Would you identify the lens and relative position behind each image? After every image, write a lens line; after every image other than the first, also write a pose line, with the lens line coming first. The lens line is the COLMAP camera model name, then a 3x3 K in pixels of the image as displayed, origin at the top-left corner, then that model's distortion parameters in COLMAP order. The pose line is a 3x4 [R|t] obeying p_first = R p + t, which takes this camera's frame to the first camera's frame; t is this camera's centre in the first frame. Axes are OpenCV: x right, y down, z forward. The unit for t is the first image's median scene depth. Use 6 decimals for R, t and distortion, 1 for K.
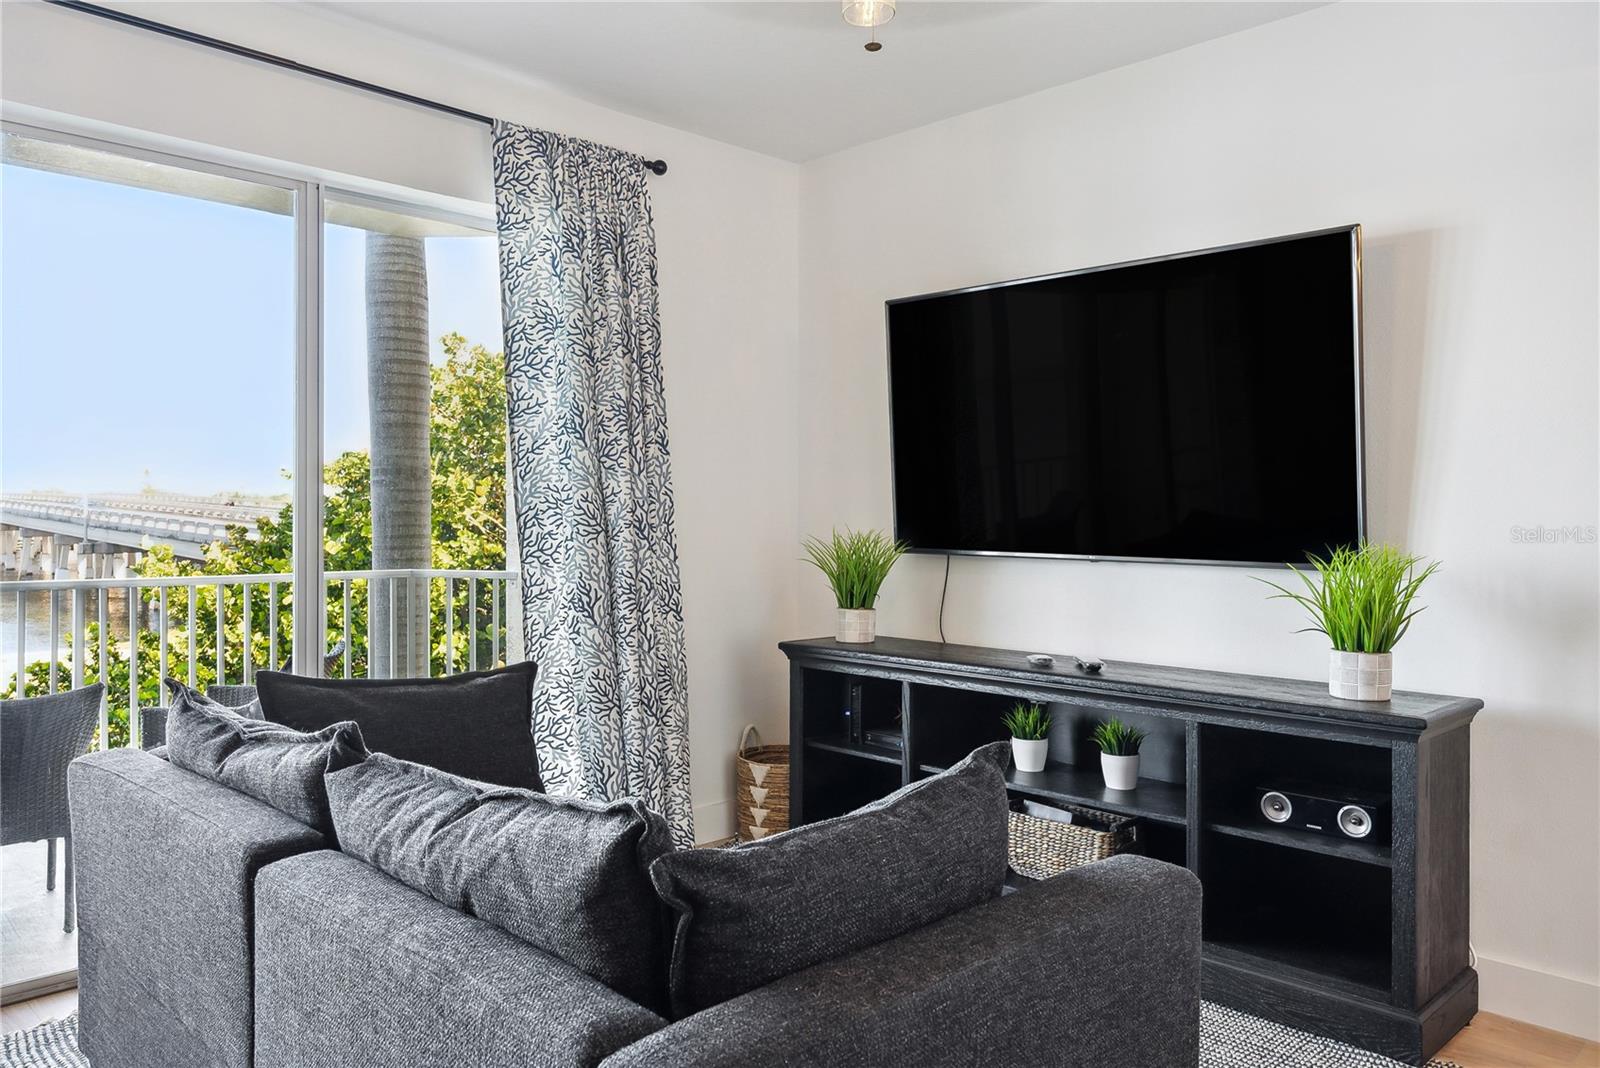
lens RADIAL K [[1134.8, 0, 801.1], [0, 1134.8, 507.6], [0, 0, 1]] dist [0.001196, -0.000090]
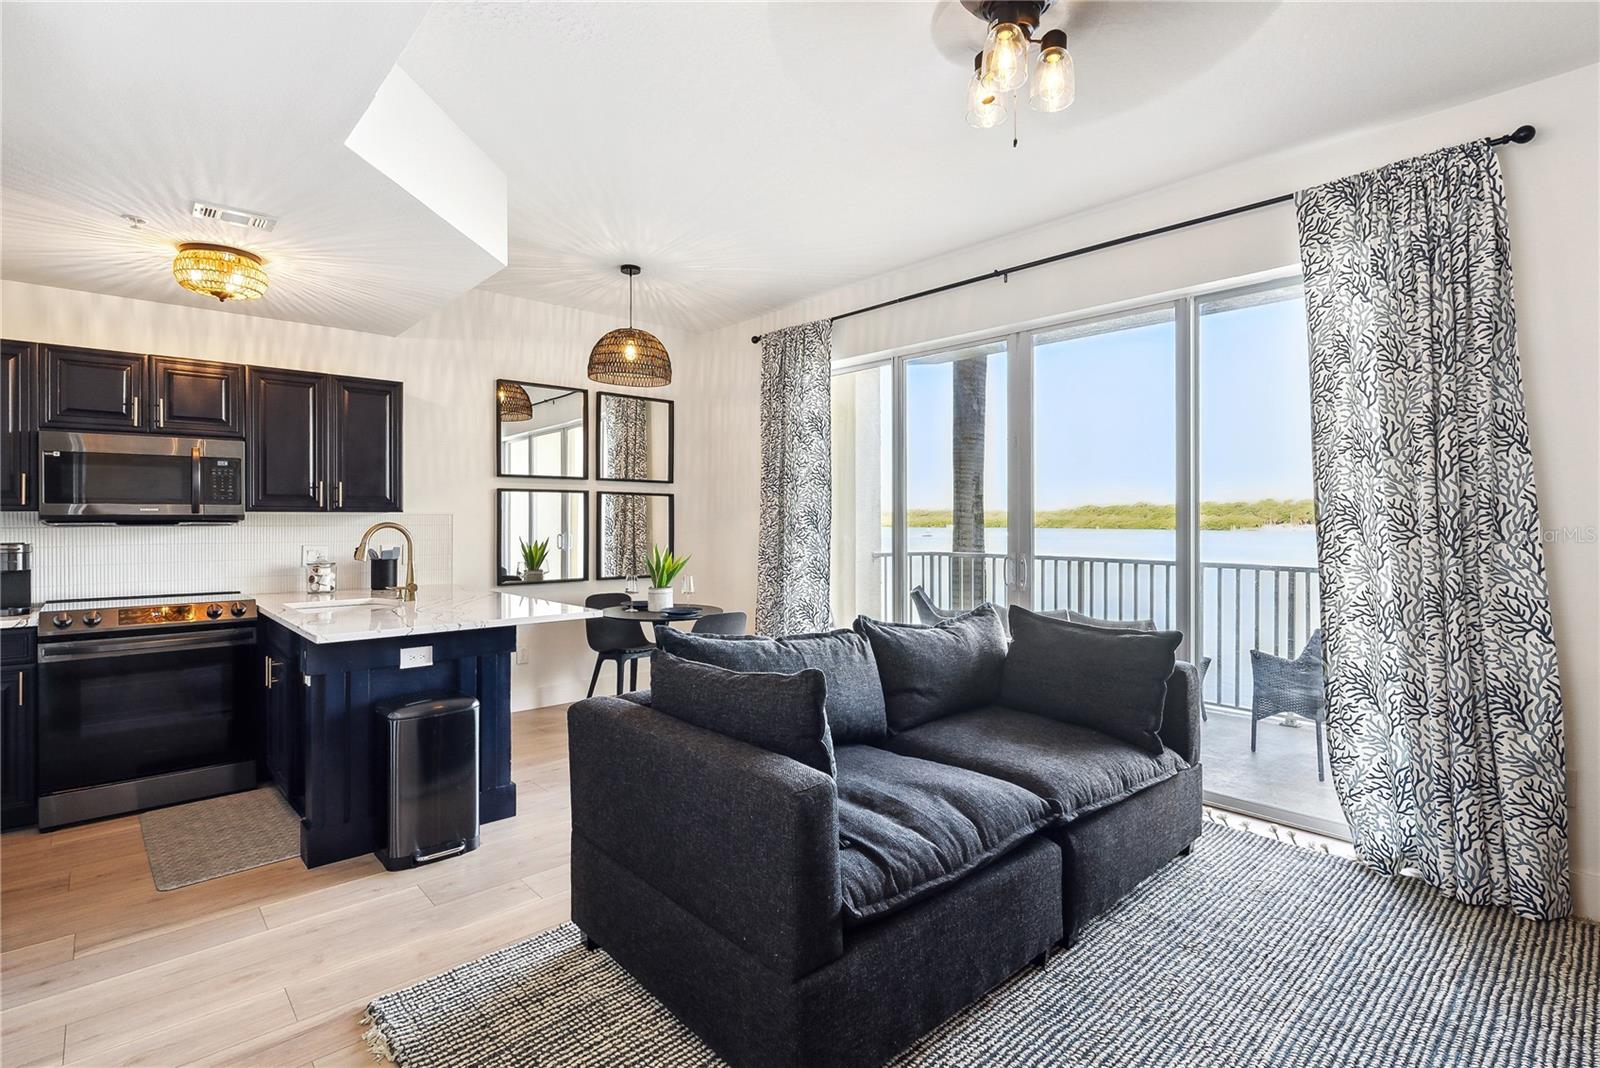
lens RADIAL K [[780.8, 0, 799.9], [0, 780.8, 516.4], [0, 0, 1]] dist [-0.000796, -0.000031]
pose [[-0.044229, -0.008865, -0.998982, 0.299440], [0.000869, 0.999960, -0.008912, 0.004471], [0.999021, -0.001262, -0.044219, 0.263891]]
